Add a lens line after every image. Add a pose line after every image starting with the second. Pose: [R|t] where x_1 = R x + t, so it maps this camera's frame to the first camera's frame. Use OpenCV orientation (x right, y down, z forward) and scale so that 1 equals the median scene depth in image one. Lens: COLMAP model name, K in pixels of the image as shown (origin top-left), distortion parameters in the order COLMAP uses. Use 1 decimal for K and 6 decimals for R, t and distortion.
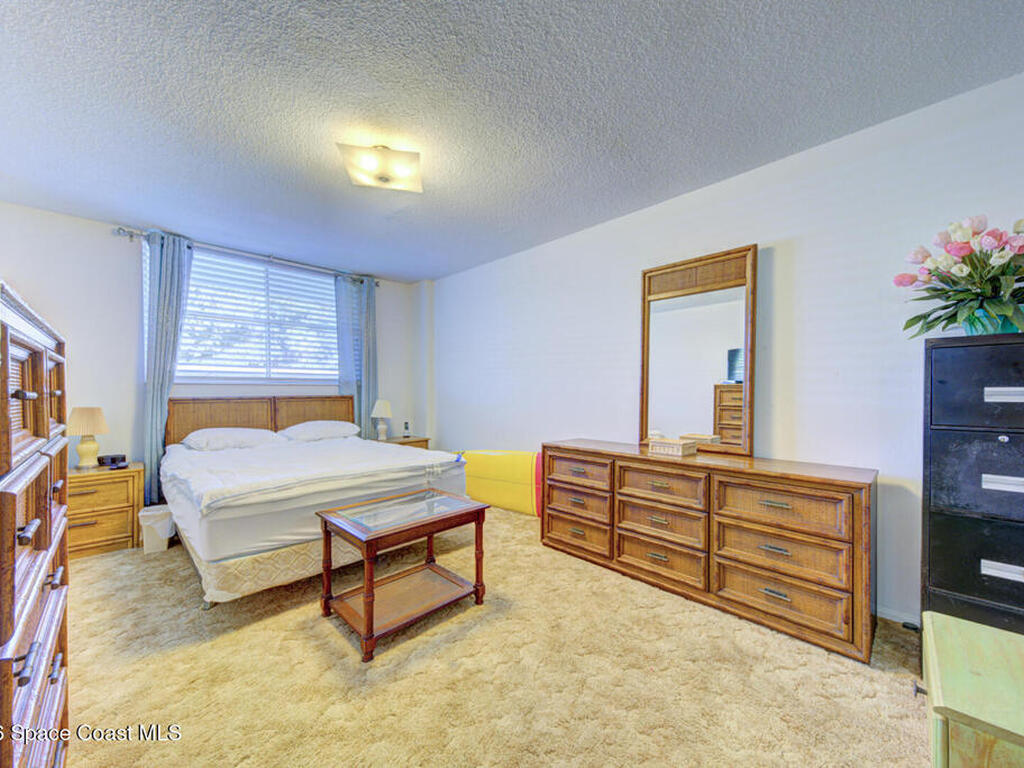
lens RADIAL K [[397.9, 0, 510.9], [0, 397.9, 391.1], [0, 0, 1]] dist [0.017399, -0.000190]
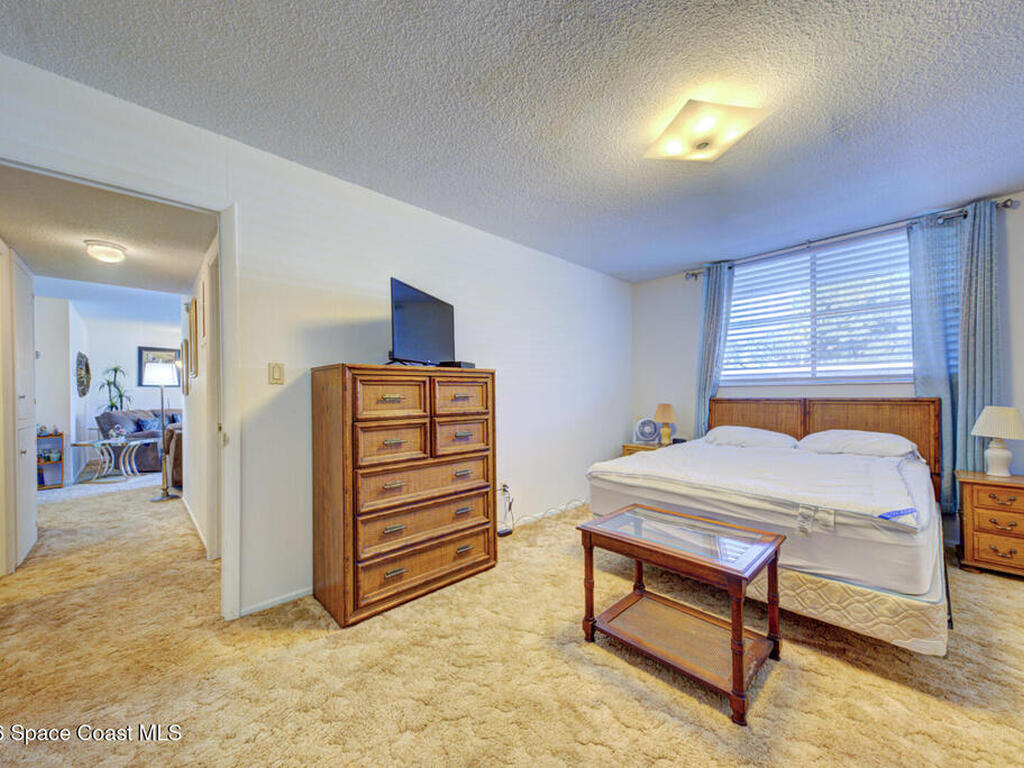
lens RADIAL K [[397.9, 0, 510.9], [0, 397.9, 390.9], [0, 0, 1]] dist [0.017399, -0.000190]
pose [[-0.029677, -0.005547, -0.999544, 0.381754], [0.007097, 0.999958, -0.005760, -0.002245], [0.999534, -0.007264, -0.029636, 0.424239]]
